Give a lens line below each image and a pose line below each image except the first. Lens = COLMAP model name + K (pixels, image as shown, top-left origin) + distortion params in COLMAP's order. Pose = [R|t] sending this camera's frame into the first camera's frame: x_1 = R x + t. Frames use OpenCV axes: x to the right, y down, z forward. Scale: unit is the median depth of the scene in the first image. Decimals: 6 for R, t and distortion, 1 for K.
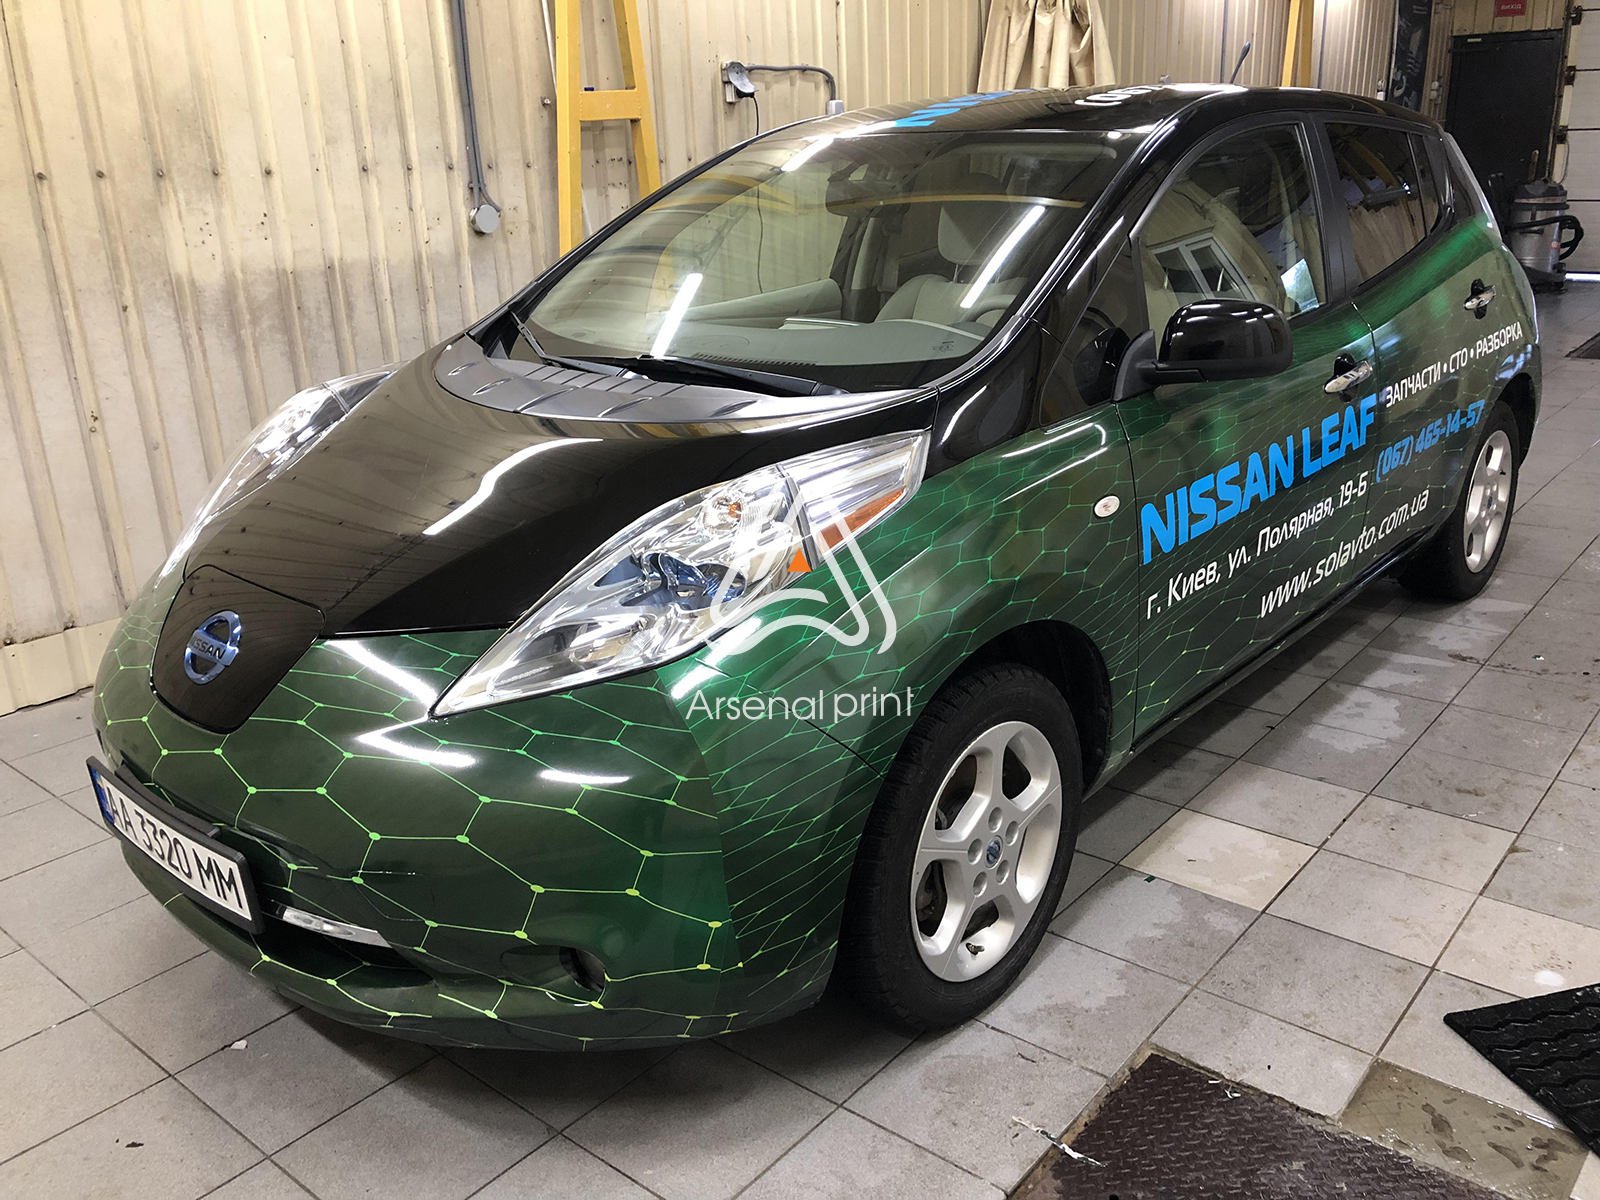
lens RADIAL K [[1316.7, 0, 788.3], [0, 1316.7, 596.9], [0, 0, 1]] dist [0.008772, 0.001696]
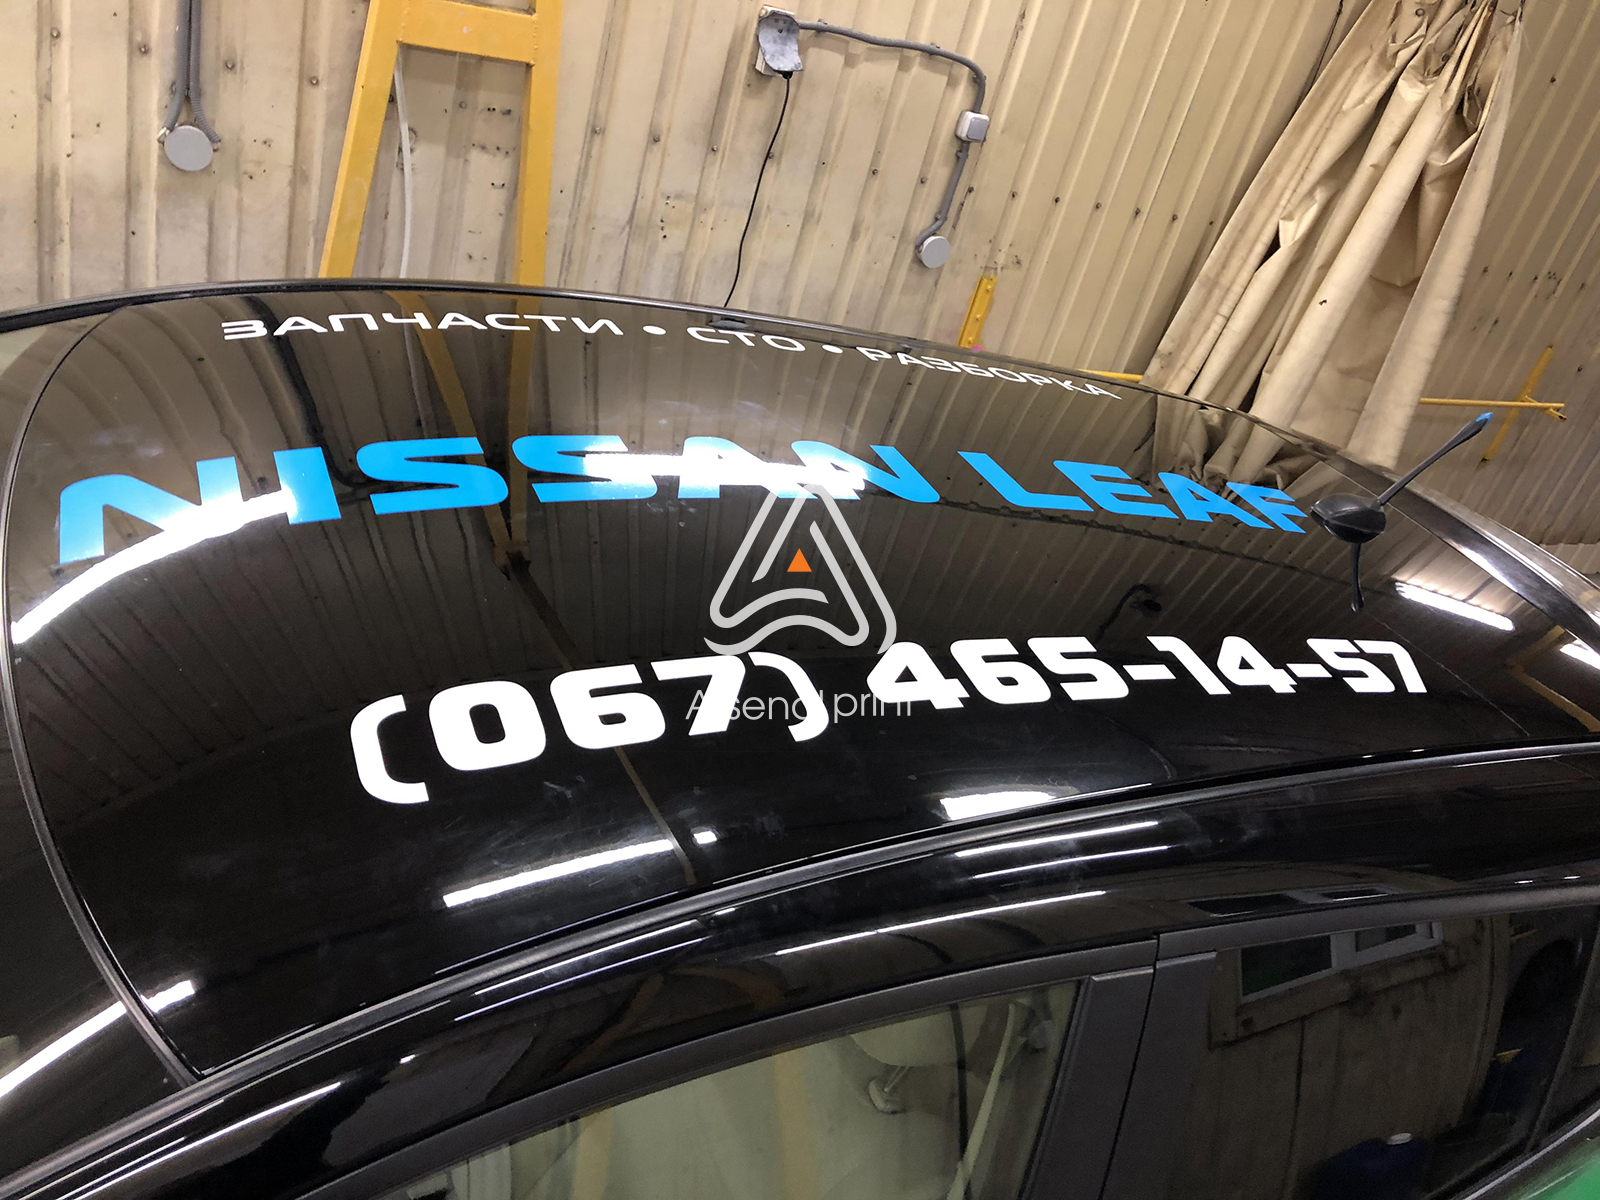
lens RADIAL K [[1316.7, 0, 798.1], [0, 1316.7, 595.0], [0, 0, 1]] dist [0.008772, 0.001696]
pose [[0.879659, 0.430668, -0.201804, 0.322687], [-0.397110, 0.898586, 0.186670, -0.446102], [0.261732, -0.084068, 0.961472, 0.631029]]
